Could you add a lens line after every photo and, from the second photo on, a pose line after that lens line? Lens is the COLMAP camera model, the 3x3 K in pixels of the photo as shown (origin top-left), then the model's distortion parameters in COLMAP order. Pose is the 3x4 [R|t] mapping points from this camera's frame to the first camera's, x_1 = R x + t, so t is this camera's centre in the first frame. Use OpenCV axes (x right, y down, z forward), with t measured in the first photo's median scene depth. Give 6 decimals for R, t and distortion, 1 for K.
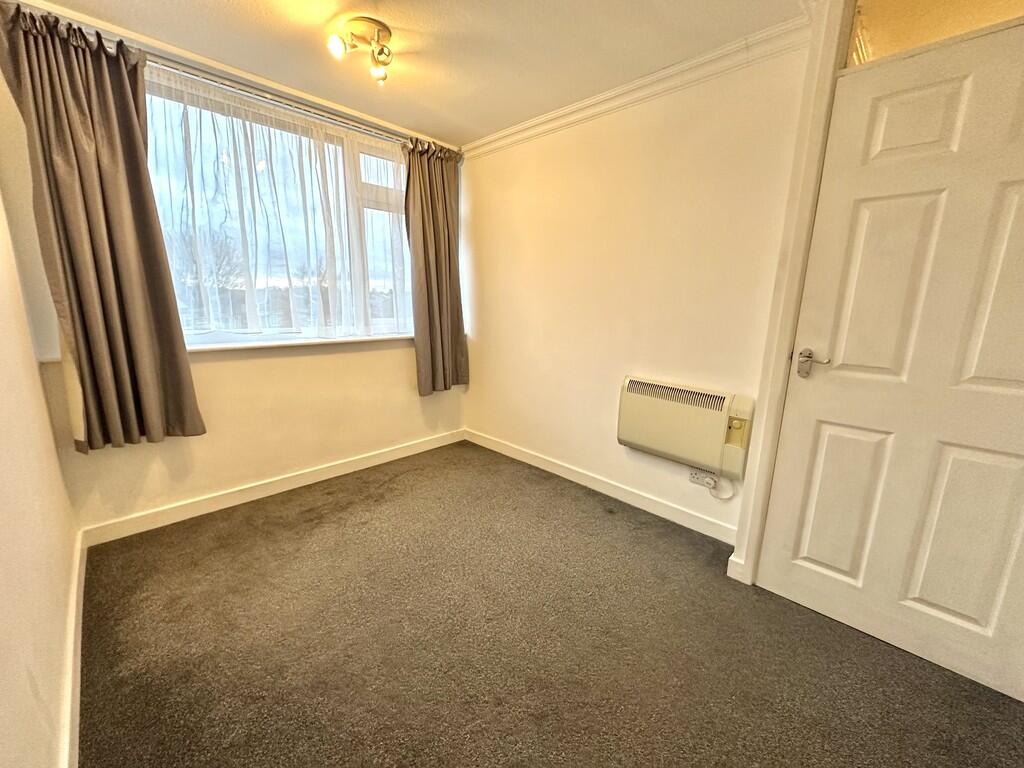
lens RADIAL K [[407.4, 0, 511.1], [0, 407.4, 383.2], [0, 0, 1]] dist [-0.001829, 0.000684]
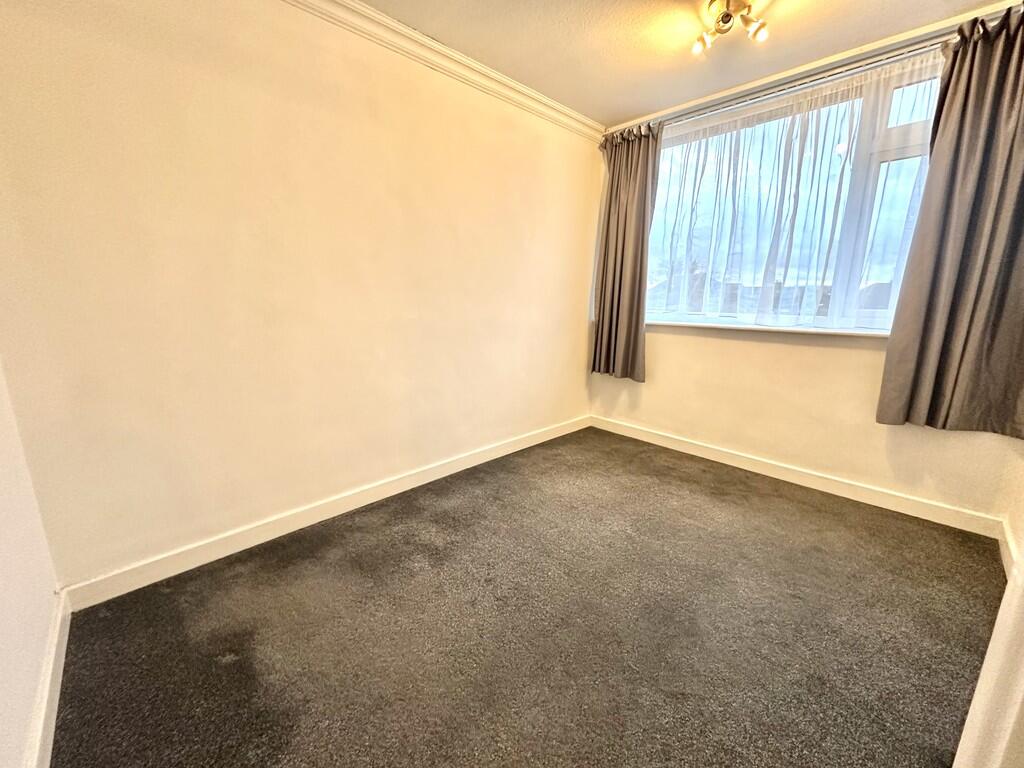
lens RADIAL K [[407.4, 0, 510.2], [0, 407.4, 384.2], [0, 0, 1]] dist [-0.001829, 0.000684]
pose [[-0.024048, 0.195832, -0.980343, 0.571715], [-0.206243, 0.958559, 0.196539, -0.047112], [0.978205, 0.206915, 0.017337, 0.461832]]
